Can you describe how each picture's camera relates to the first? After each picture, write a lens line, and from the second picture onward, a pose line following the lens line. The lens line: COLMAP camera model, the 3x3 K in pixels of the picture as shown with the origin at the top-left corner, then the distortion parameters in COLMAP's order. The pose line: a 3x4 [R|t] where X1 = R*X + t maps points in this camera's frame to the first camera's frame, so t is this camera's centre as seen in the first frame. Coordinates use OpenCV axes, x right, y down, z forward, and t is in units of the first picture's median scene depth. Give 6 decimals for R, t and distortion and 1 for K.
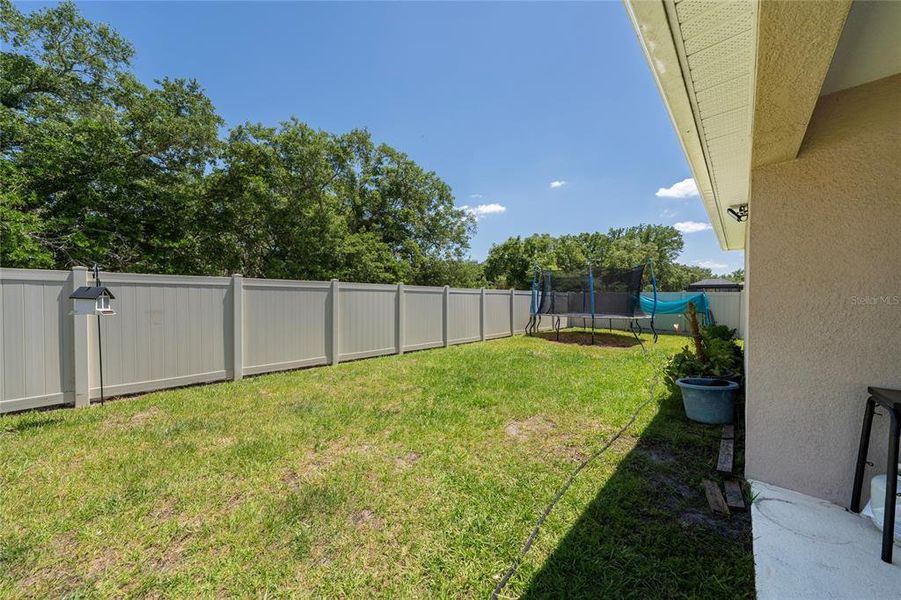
lens RADIAL K [[320.9, 0, 450.4], [0, 320.9, 307.3], [0, 0, 1]] dist [-0.000951, -0.000149]
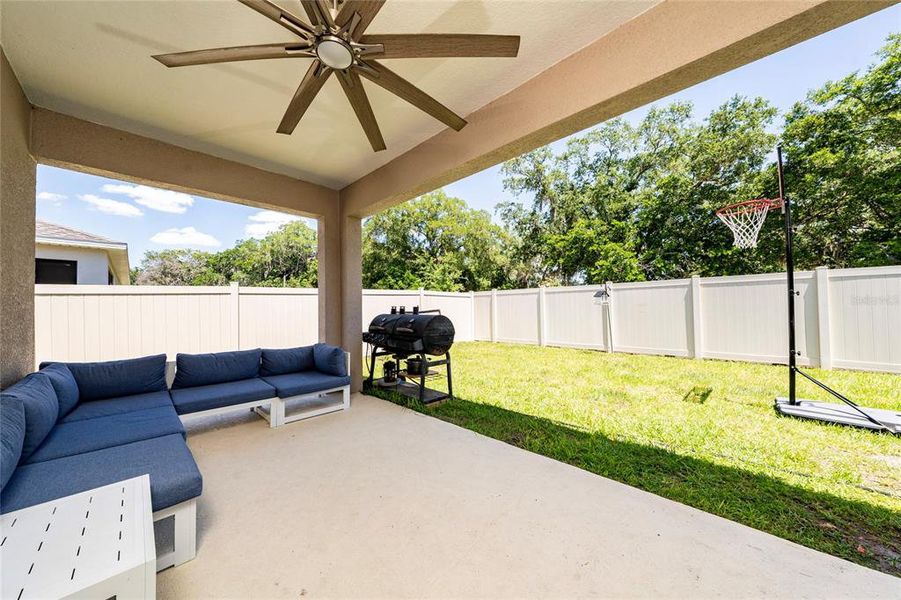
lens RADIAL K [[310.1, 0, 444.0], [0, 310.1, 297.0], [0, 0, 1]] dist [-0.000615, -0.000003]
pose [[-0.045169, -0.040963, -0.998139, 0.236901], [-0.005441, 0.999154, -0.040758, 0.007973], [0.998965, 0.003590, -0.045353, 0.074799]]
